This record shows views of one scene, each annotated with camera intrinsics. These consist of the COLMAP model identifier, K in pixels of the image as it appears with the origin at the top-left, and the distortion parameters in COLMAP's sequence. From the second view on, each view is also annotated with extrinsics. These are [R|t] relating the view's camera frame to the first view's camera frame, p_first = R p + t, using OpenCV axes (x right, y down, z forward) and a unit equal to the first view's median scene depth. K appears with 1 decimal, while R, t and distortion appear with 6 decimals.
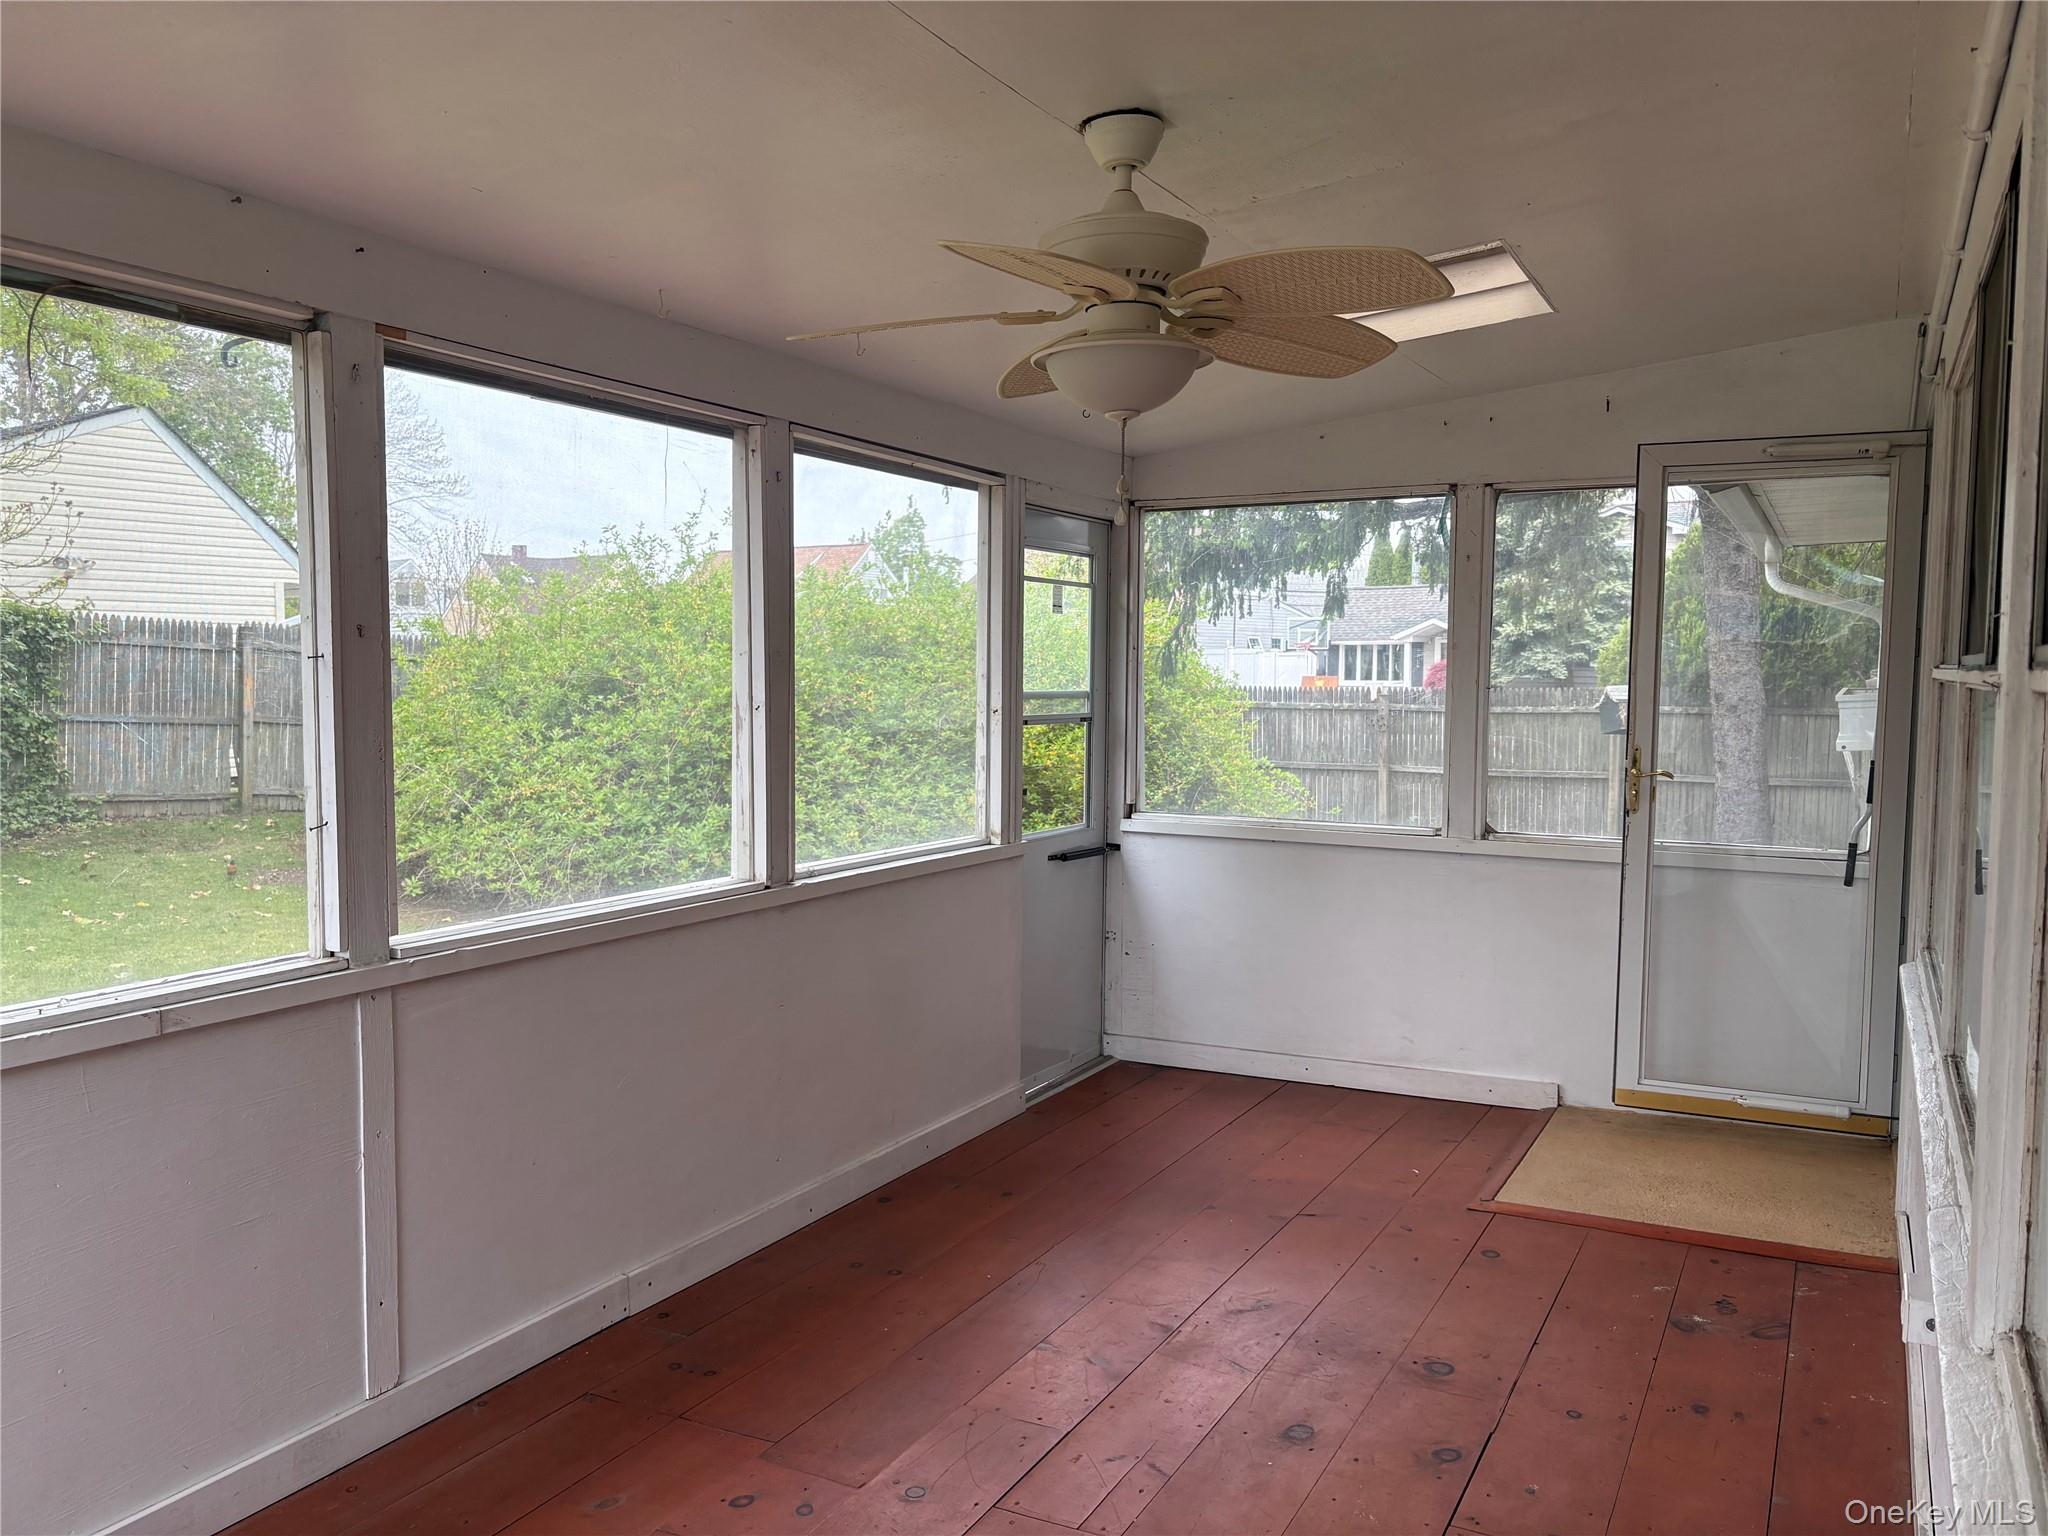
lens RADIAL K [[1550.7, 0, 1028.5], [0, 1550.7, 774.4], [0, 0, 1]] dist [0.007264, -0.012342]
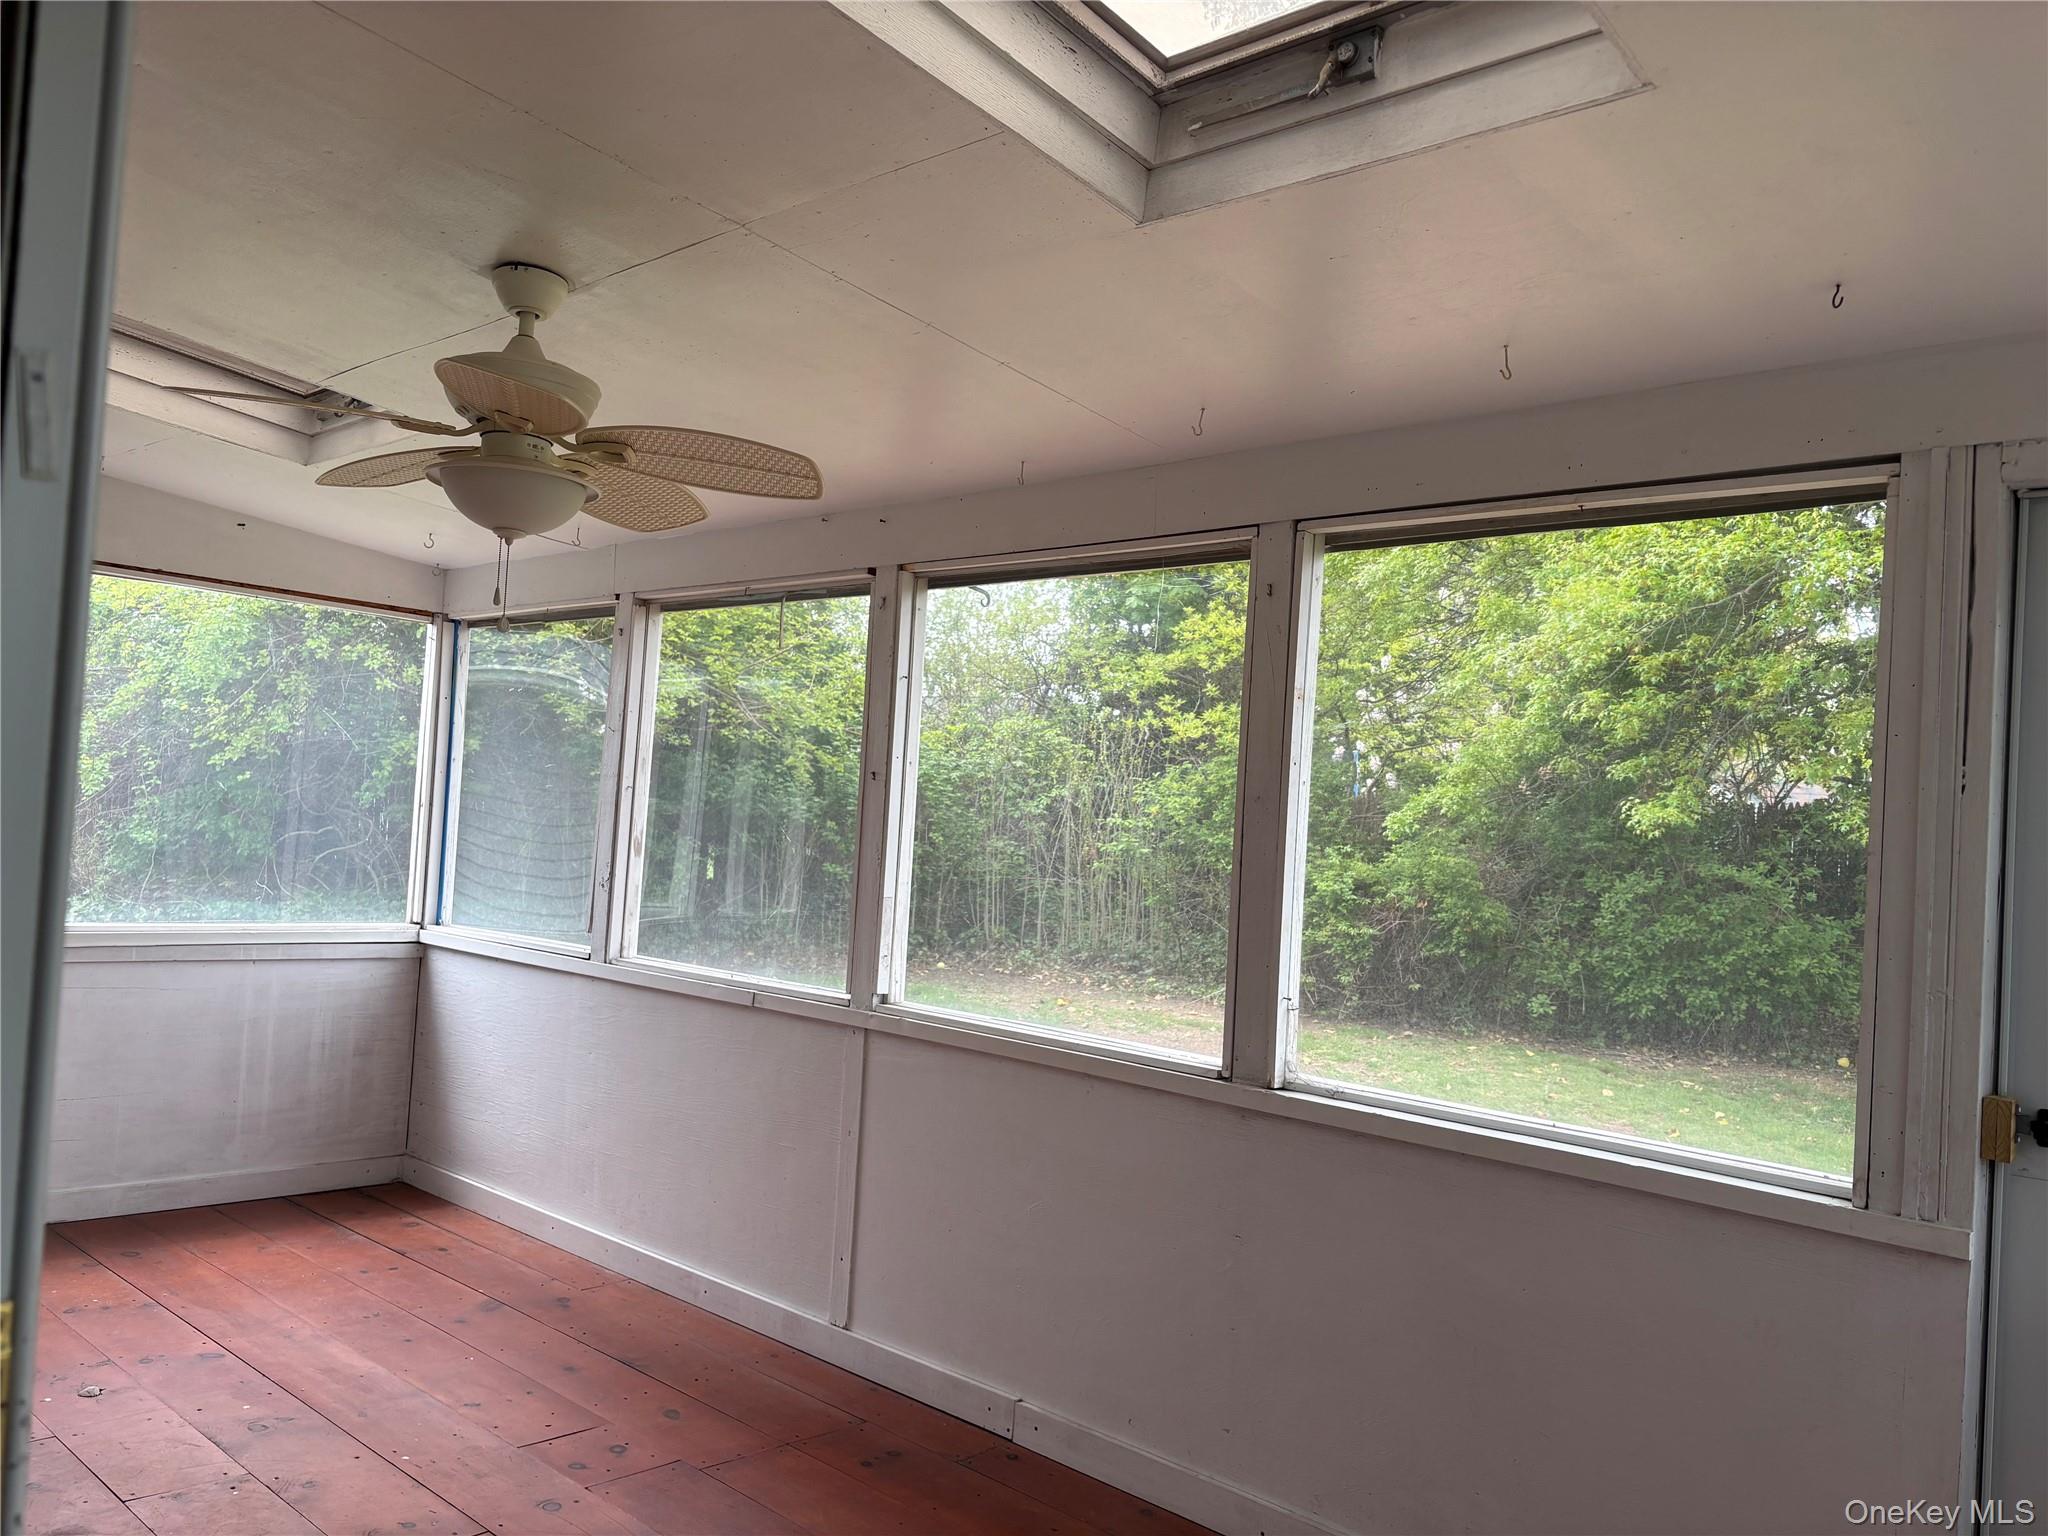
lens RADIAL K [[1550.7, 0, 1029.6], [0, 1550.7, 761.6], [0, 0, 1]] dist [0.007264, -0.012342]
pose [[-0.236657, -0.059419, -0.969775, 0.758201], [-0.132953, 0.990719, -0.028257, -0.066272], [0.962454, 0.122247, -0.242361, 1.207007]]
